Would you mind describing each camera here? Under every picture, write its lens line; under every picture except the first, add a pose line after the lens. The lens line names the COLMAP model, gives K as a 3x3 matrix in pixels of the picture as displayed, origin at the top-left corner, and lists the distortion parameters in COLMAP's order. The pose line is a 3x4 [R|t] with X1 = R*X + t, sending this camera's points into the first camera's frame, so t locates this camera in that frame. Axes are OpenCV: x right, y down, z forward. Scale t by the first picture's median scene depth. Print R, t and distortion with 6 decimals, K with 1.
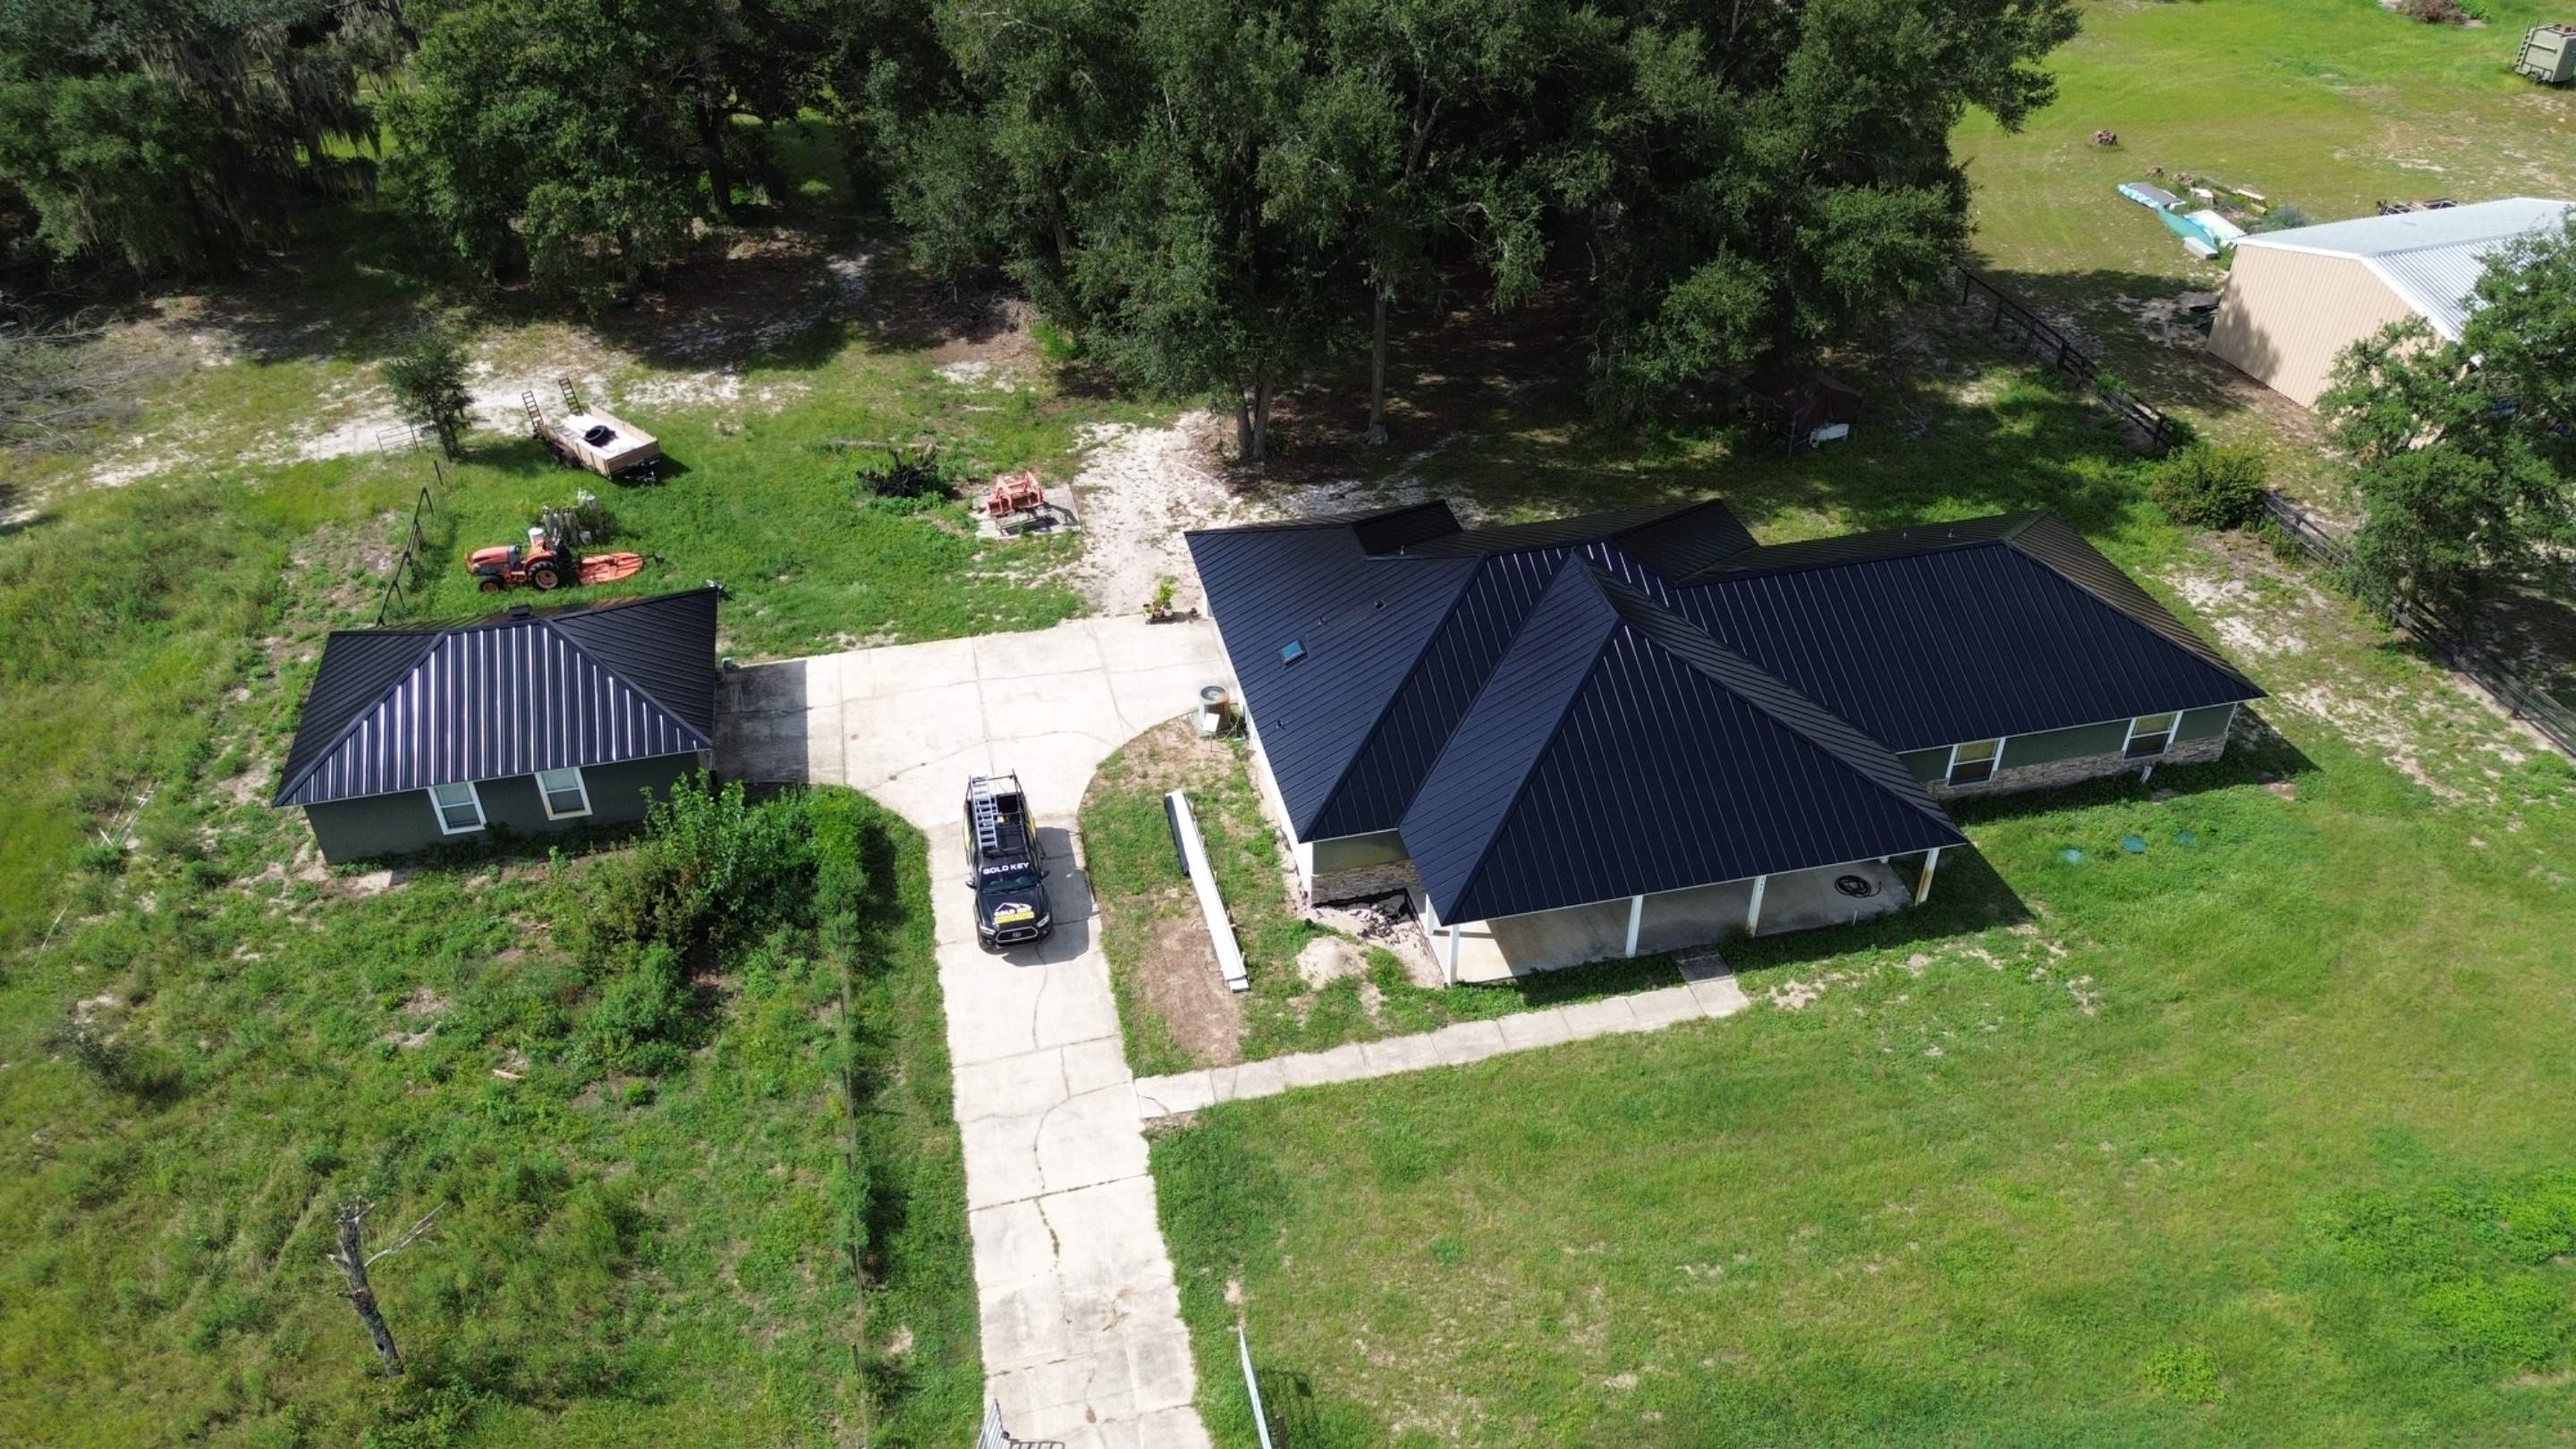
lens RADIAL K [[1825.6, 0, 1280.0], [0, 1825.6, 728.4], [0, 0, 1]] dist [0.066130, -0.061538]
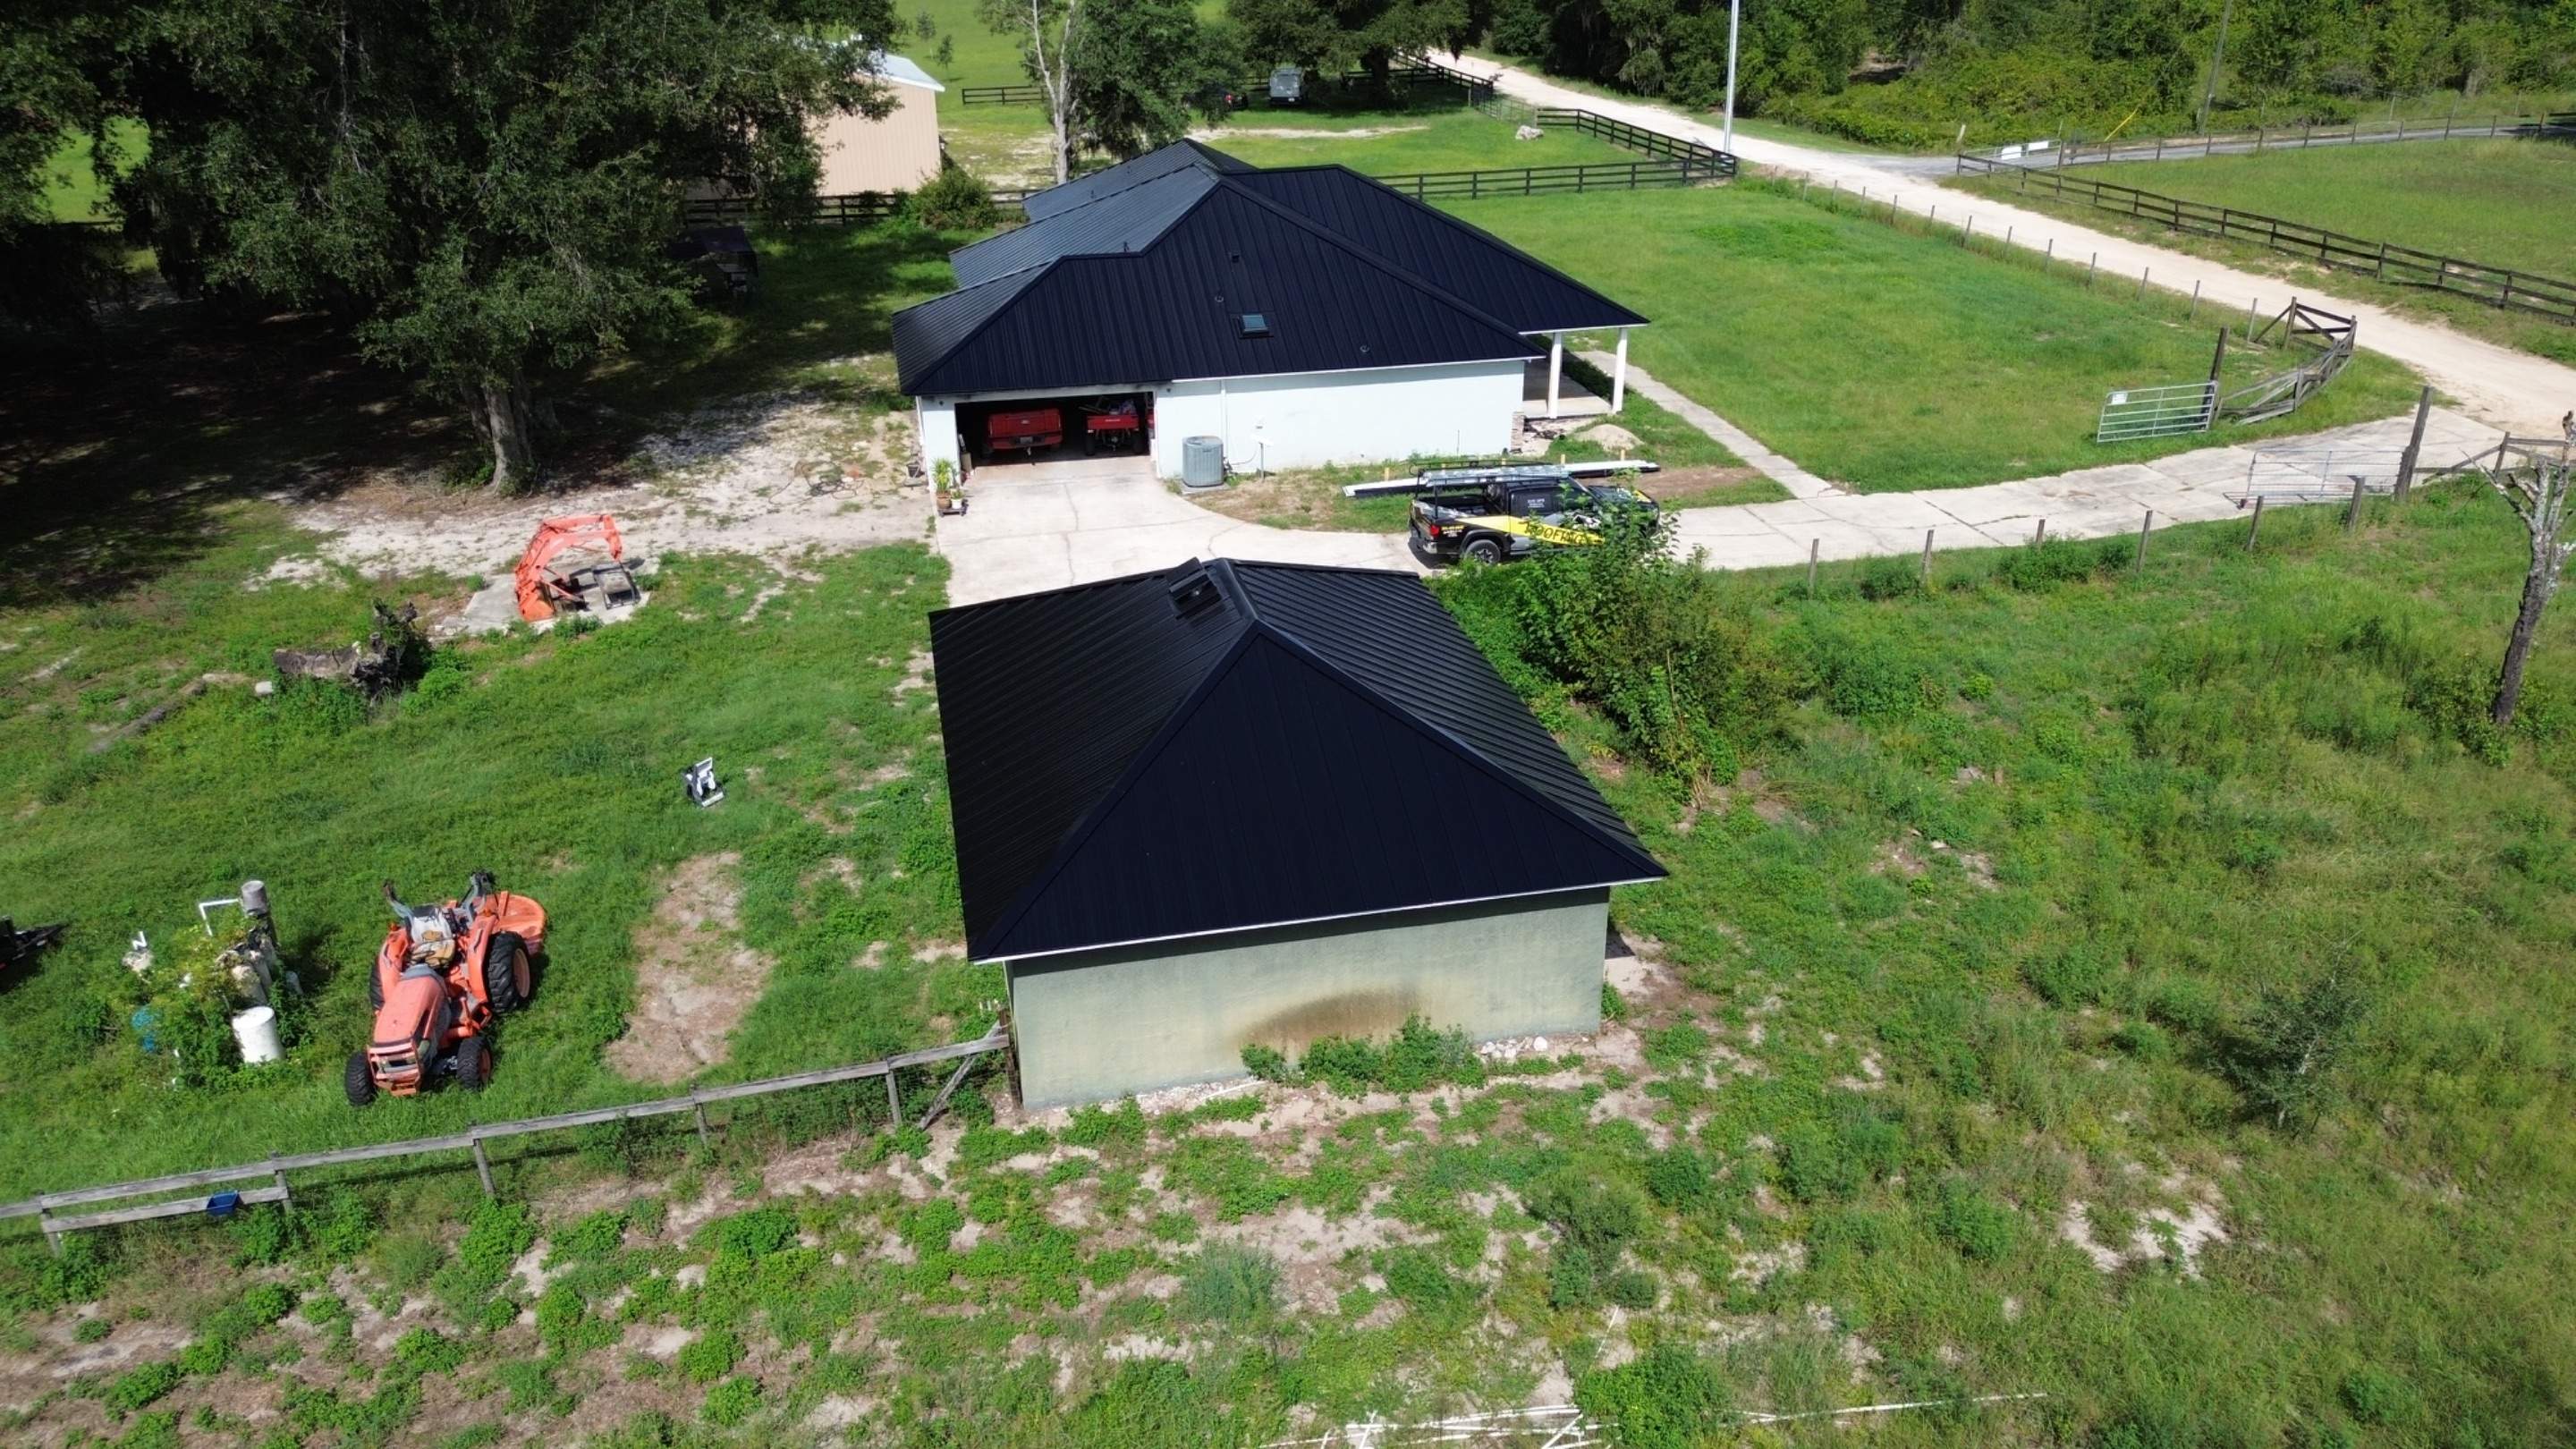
lens RADIAL K [[1830.8, 0, 1281.8], [0, 1830.8, 725.9], [0, 0, 1]] dist [0.069611, -0.071170]
pose [[0.008544, -0.415962, 0.909342, -0.890697], [0.596727, 0.731829, 0.329155, -0.185643], [-0.802399, 0.539816, 0.254468, 0.874191]]
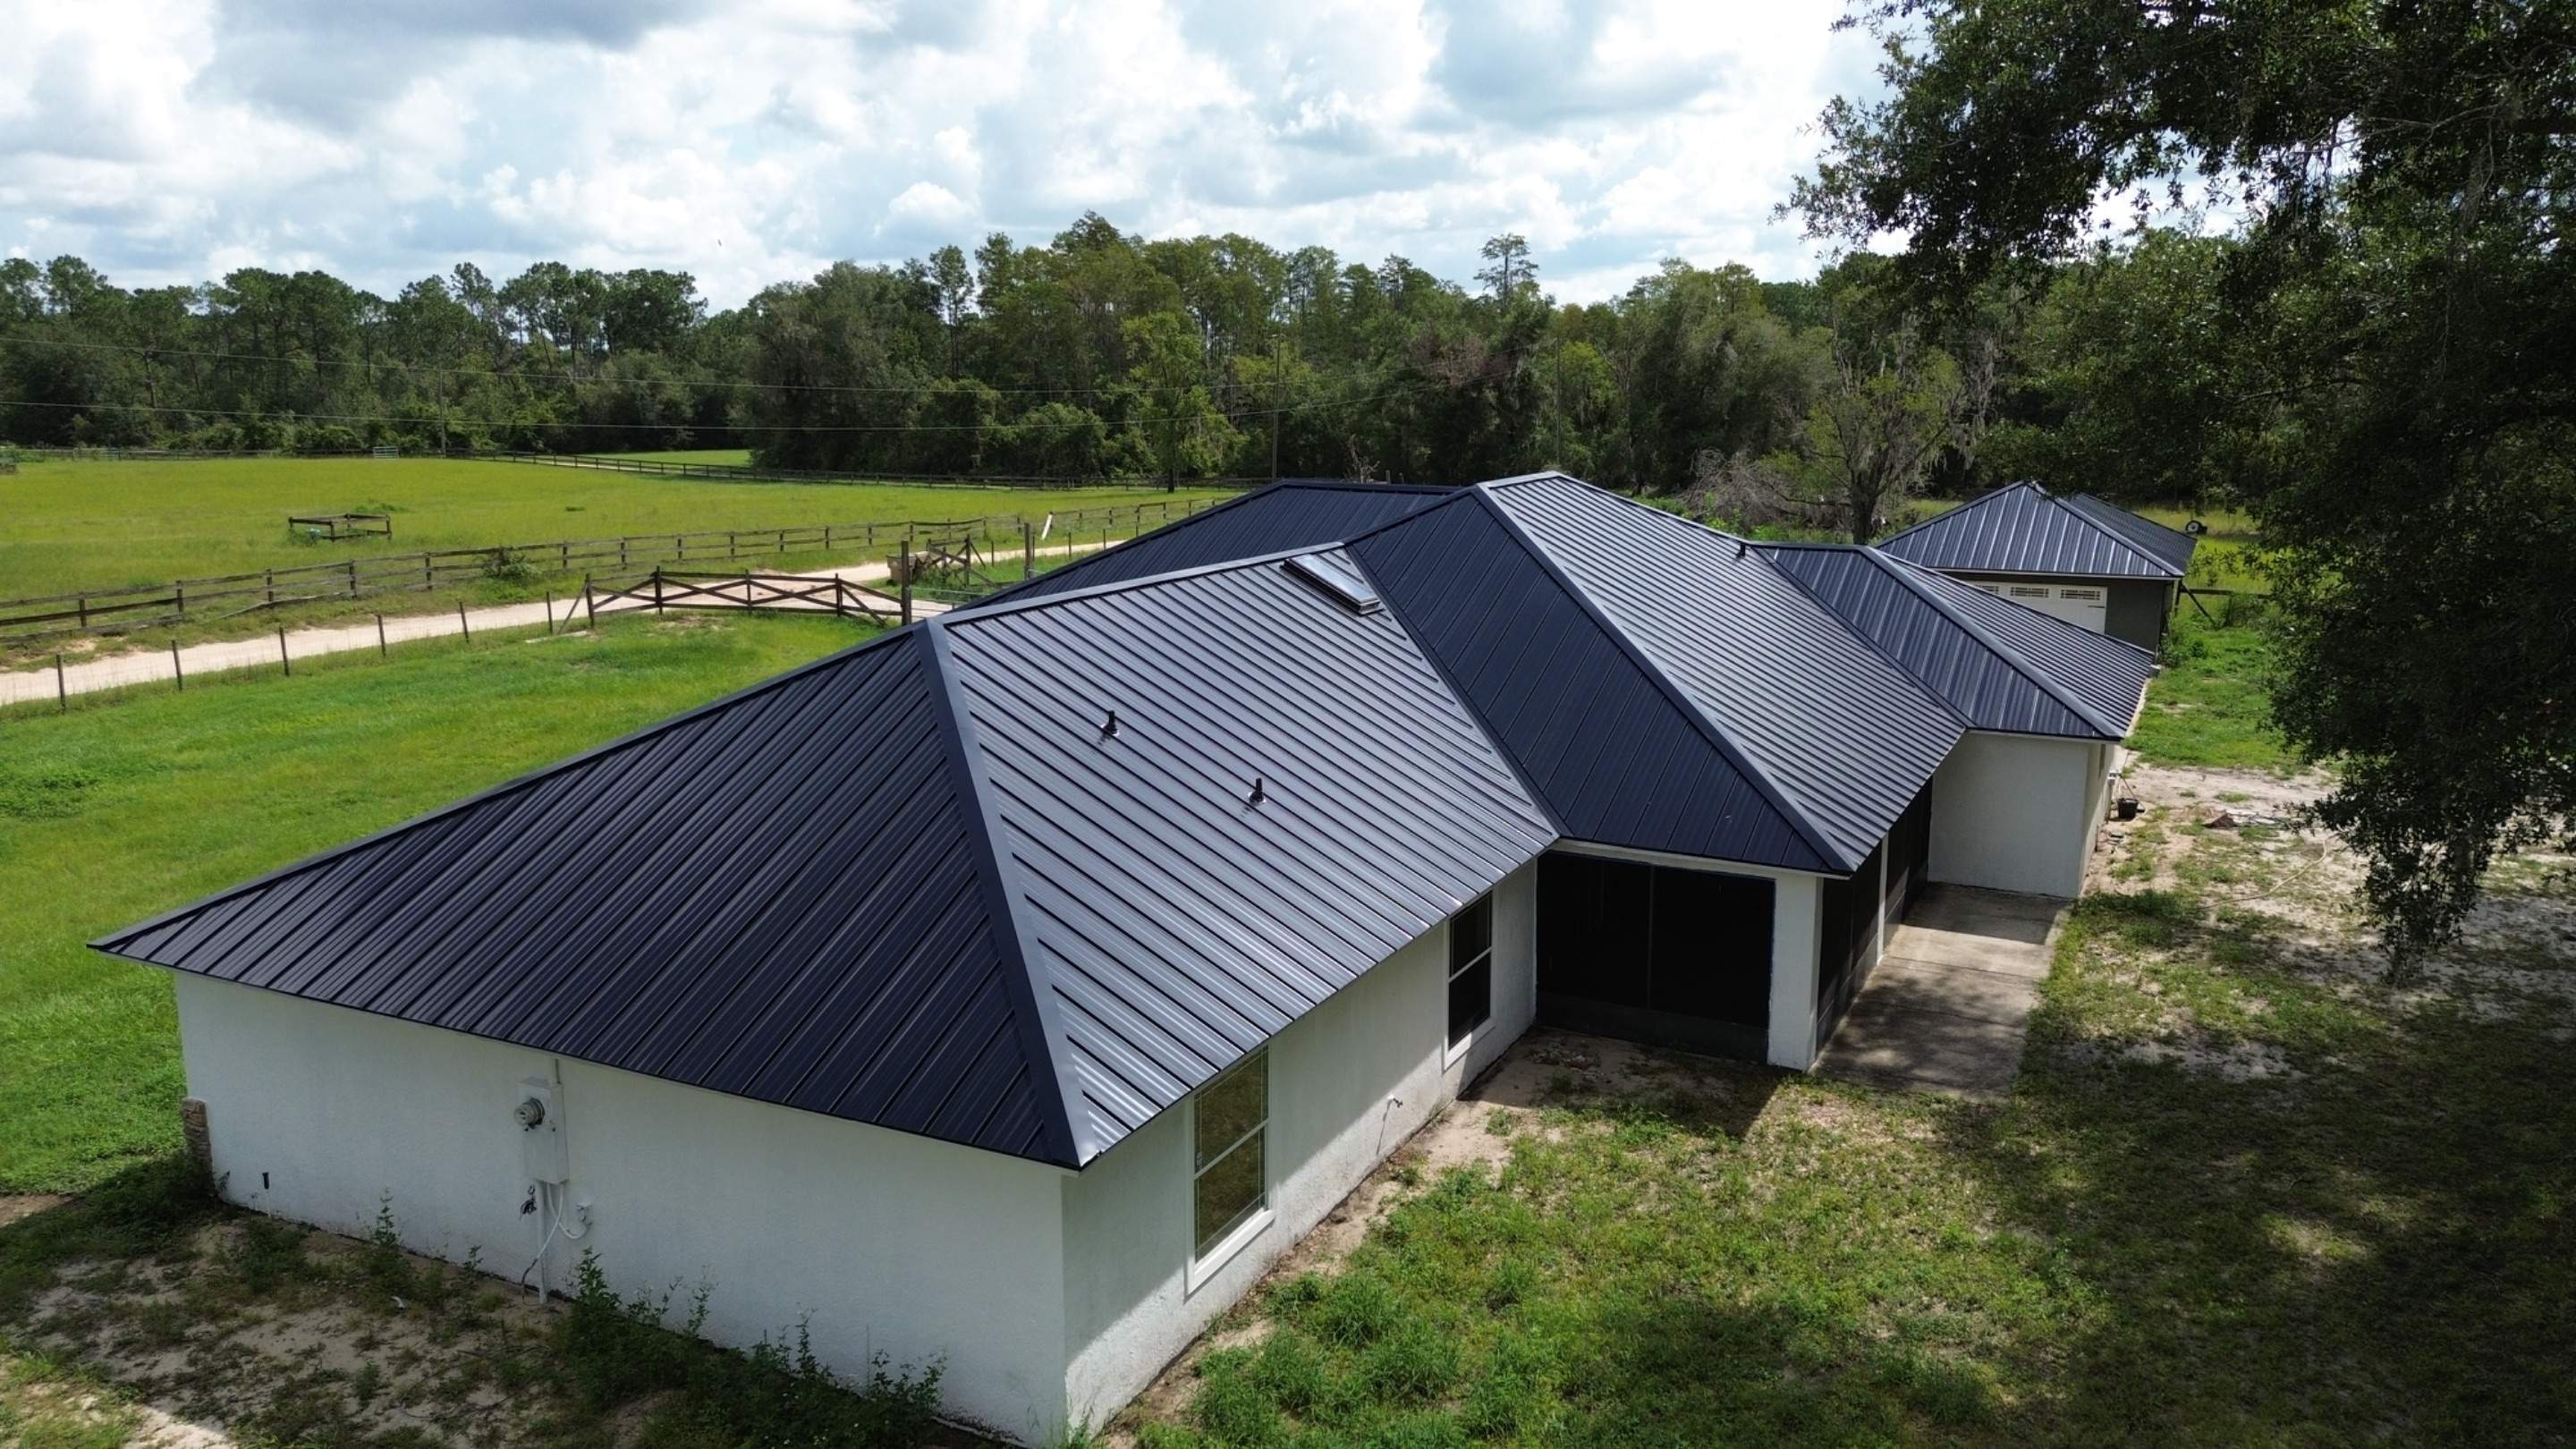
lens RADIAL K [[1825.6, 0, 1280.0], [0, 1825.6, 728.4], [0, 0, 1]] dist [0.066130, -0.061538]
pose [[-0.646123, 0.155934, -0.747135, 0.635432], [-0.443052, 0.720461, 0.533518, -0.317377], [0.621475, 0.675737, -0.396419, 1.232553]]
